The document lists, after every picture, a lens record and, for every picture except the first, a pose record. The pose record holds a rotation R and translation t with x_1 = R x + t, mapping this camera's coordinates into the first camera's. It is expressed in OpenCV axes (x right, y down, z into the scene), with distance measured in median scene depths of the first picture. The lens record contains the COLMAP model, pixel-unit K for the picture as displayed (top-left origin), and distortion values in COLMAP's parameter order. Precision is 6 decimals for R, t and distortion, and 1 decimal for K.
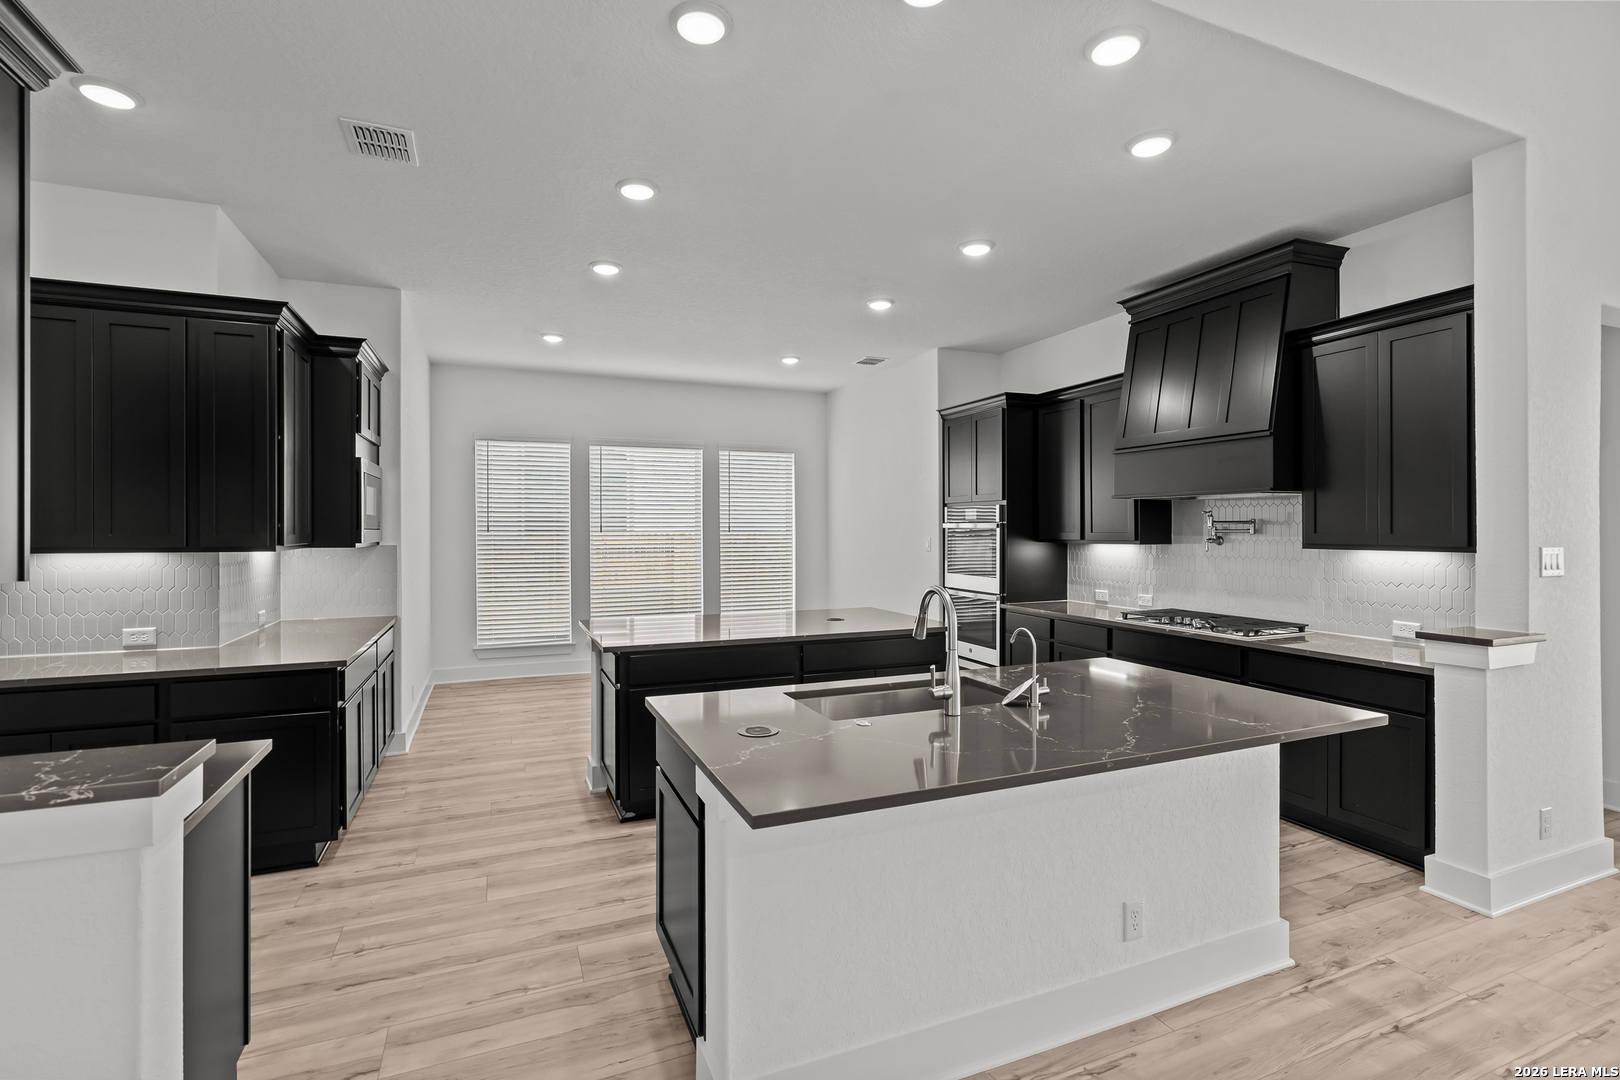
lens RADIAL K [[750.7, 0, 807.2], [0, 750.7, 532.4], [0, 0, 1]] dist [-0.008668, 0.004620]
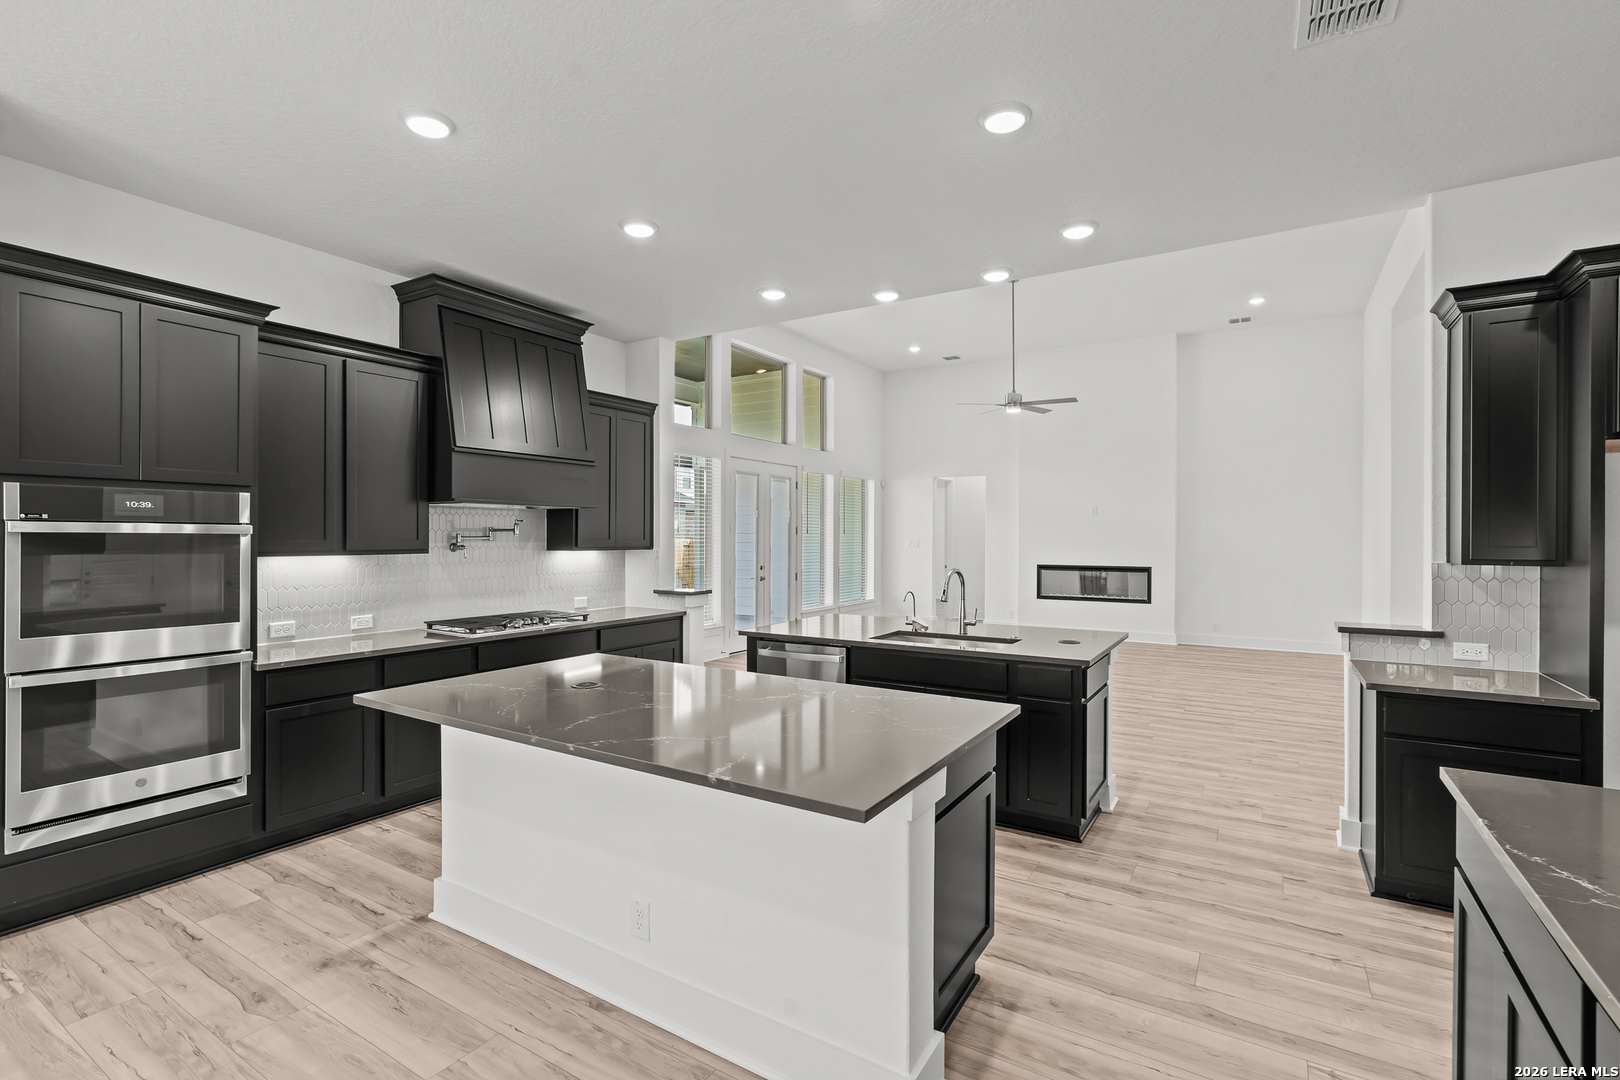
lens RADIAL K [[750.7, 0, 796.5], [0, 750.7, 541.4], [0, 0, 1]] dist [-0.008668, 0.004620]
pose [[-0.578170, -0.007214, 0.815885, -0.645623], [0.000150, 0.999960, 0.008948, -0.006989], [-0.815917, 0.005296, -0.578145, 1.406546]]
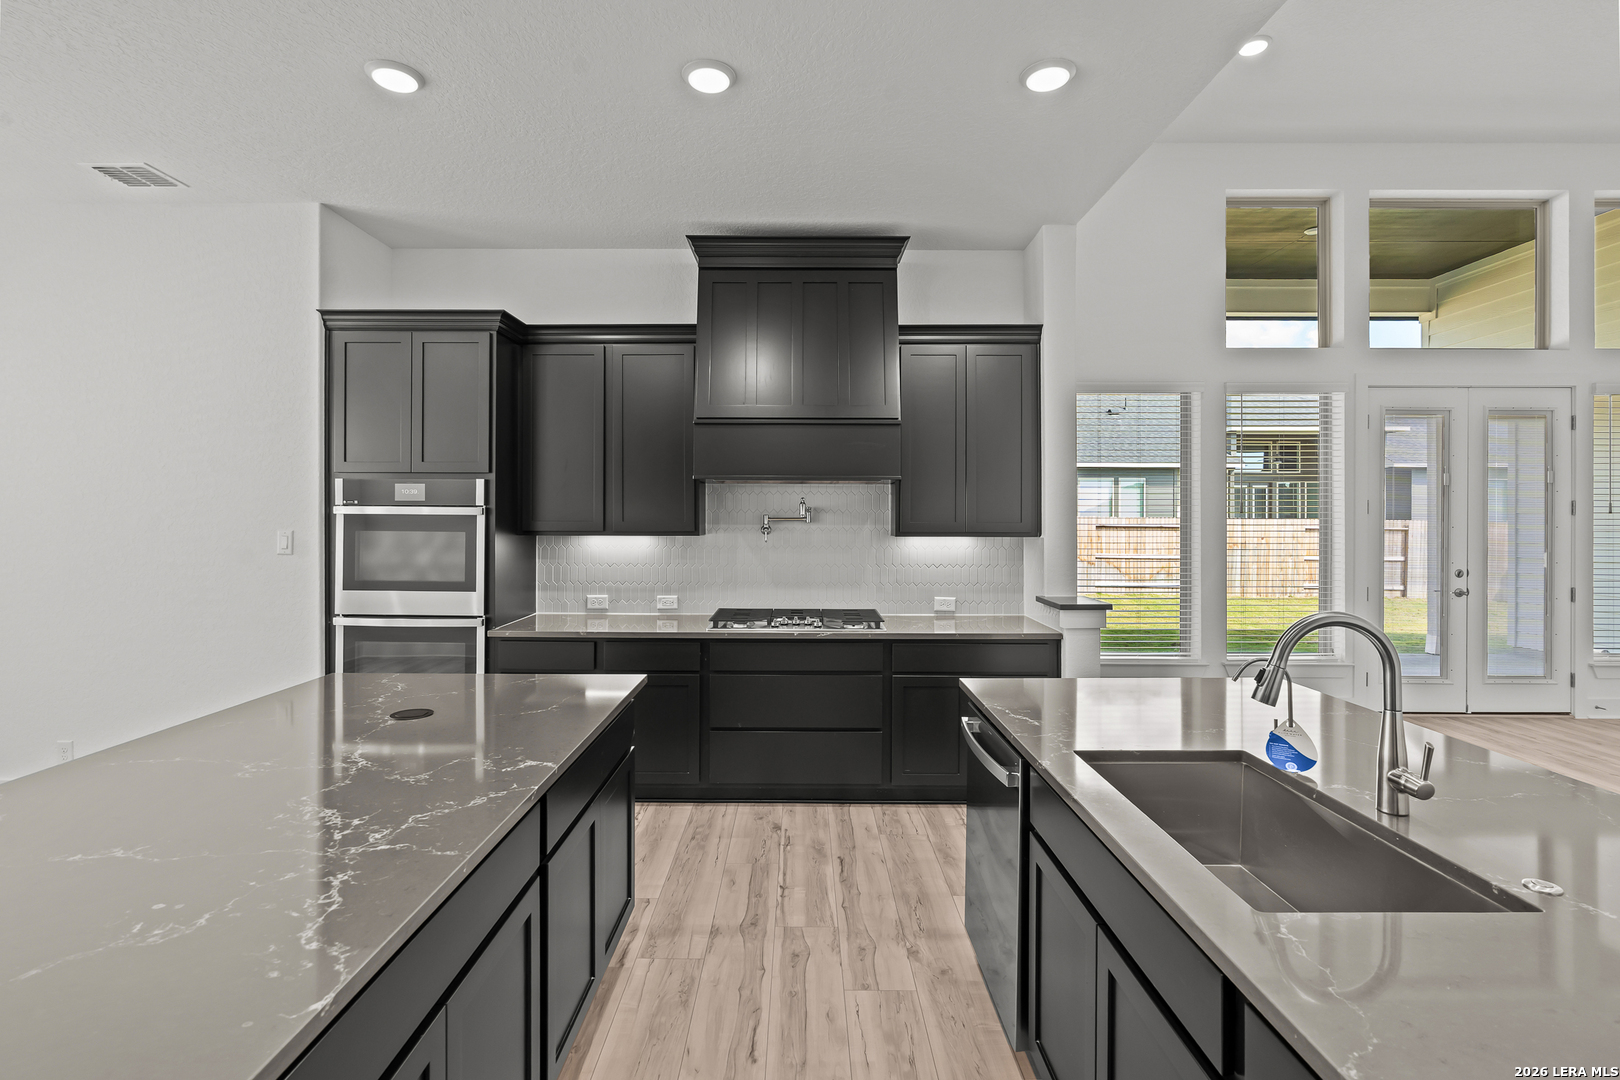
lens RADIAL K [[750.7, 0, 796.6], [0, 750.7, 508.7], [0, 0, 1]] dist [-0.008668, 0.004620]
pose [[0.389642, 0.011438, 0.920895, -0.341610], [0.000880, 0.999918, -0.012792, -0.003492], [-0.920966, 0.005794, 0.389600, 0.701297]]
